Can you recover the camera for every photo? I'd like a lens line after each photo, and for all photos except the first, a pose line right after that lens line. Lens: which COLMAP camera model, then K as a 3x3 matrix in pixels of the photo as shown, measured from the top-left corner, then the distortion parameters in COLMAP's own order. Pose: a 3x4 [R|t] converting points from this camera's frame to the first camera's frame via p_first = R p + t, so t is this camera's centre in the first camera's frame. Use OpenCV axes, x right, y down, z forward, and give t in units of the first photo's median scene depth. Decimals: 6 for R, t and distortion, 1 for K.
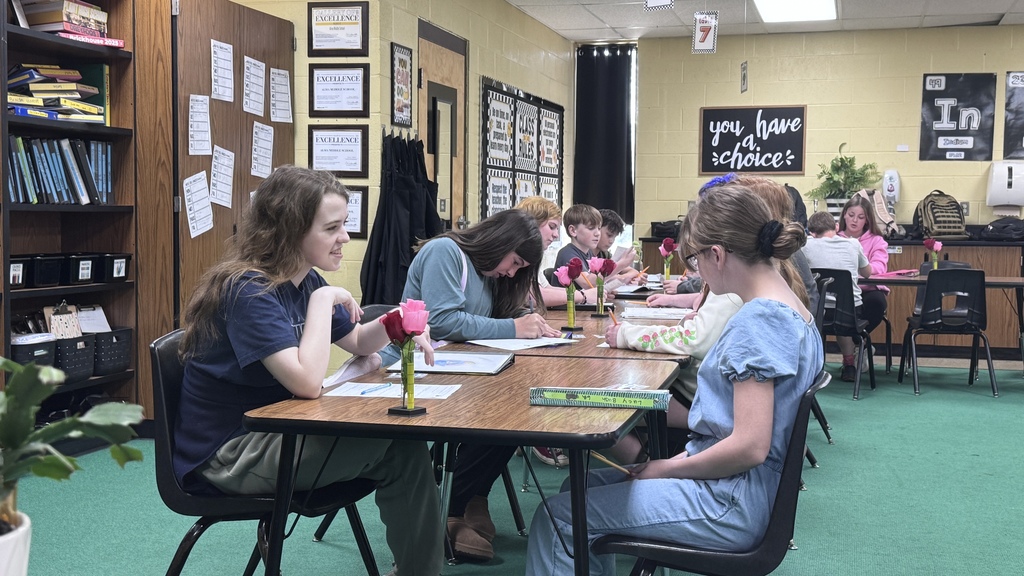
lens RADIAL K [[1220.8, 0, 512.0], [0, 1220.8, 288.0], [0, 0, 1]] dist [0.342982, -1.140684]
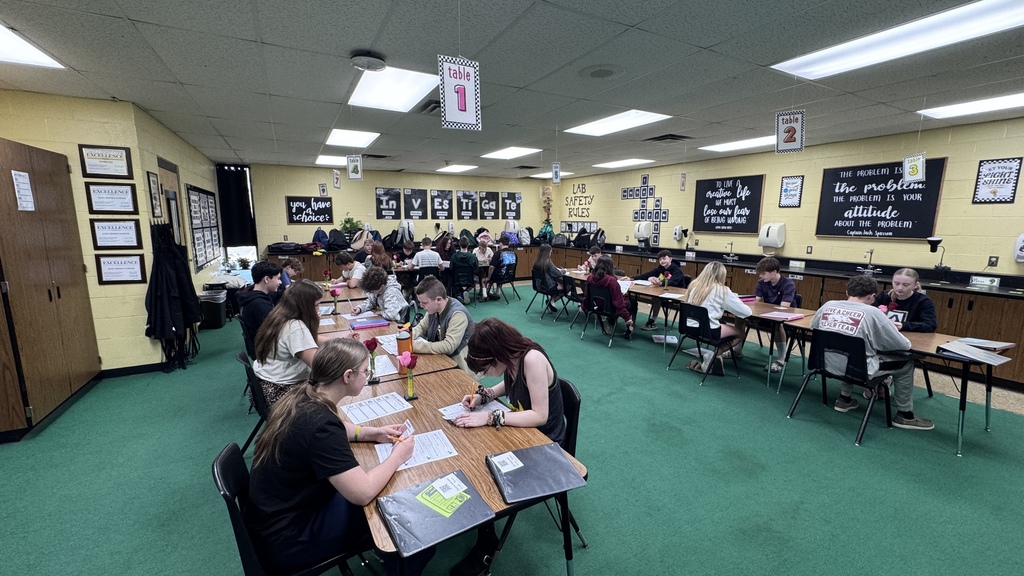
lens RADIAL K [[408.0, 0, 512.0], [0, 408.0, 288.0], [0, 0, 1]] dist [-0.000704, -0.000646]
pose [[0.720584, -0.124747, 0.682053, -0.113459], [0.047703, 0.990271, 0.130723, -0.068391], [-0.691725, -0.061661, 0.719524, 0.169760]]
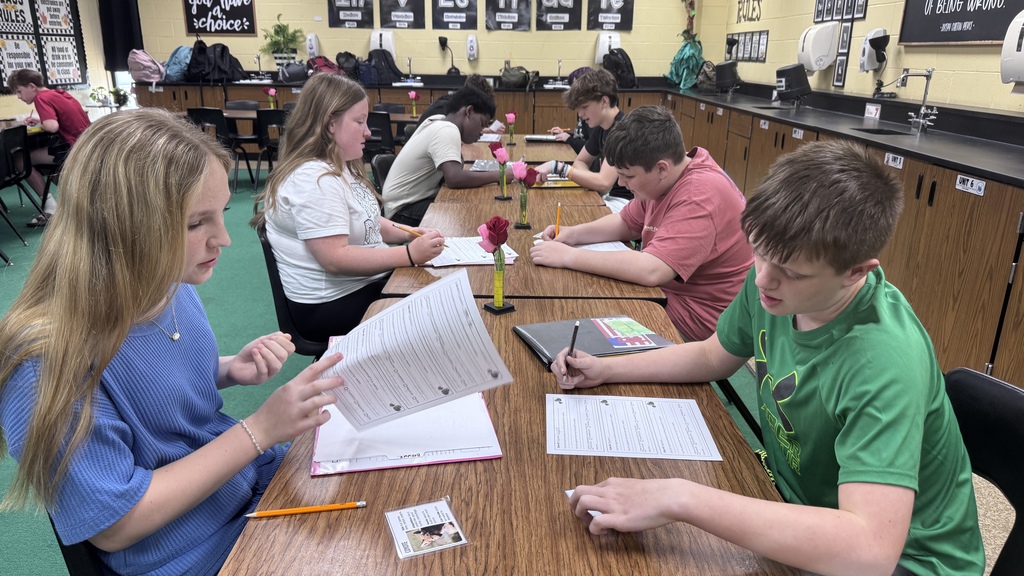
lens RADIAL K [[722.8, 0, 512.0], [0, 722.8, 288.0], [0, 0, 1]] dist [0.062420, -0.083874]
pose [[0.968931, -0.078250, 0.234626, 0.382540], [0.017111, 0.967568, 0.252031, -0.019965], [-0.246739, -0.240186, 0.938845, 0.056010]]
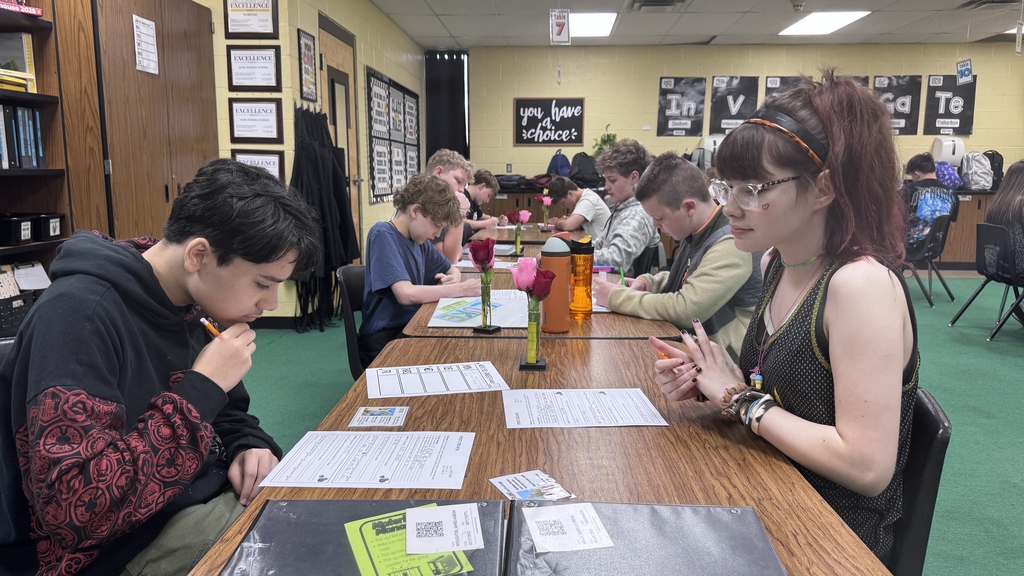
lens RADIAL K [[722.8, 0, 512.0], [0, 722.8, 288.0], [0, 0, 1]] dist [0.062420, -0.083874]
pose [[0.978103, -0.040764, 0.204092, -0.040138], [0.020771, 0.994855, 0.099158, -0.012464], [-0.207084, -0.092748, 0.973917, 0.202809]]
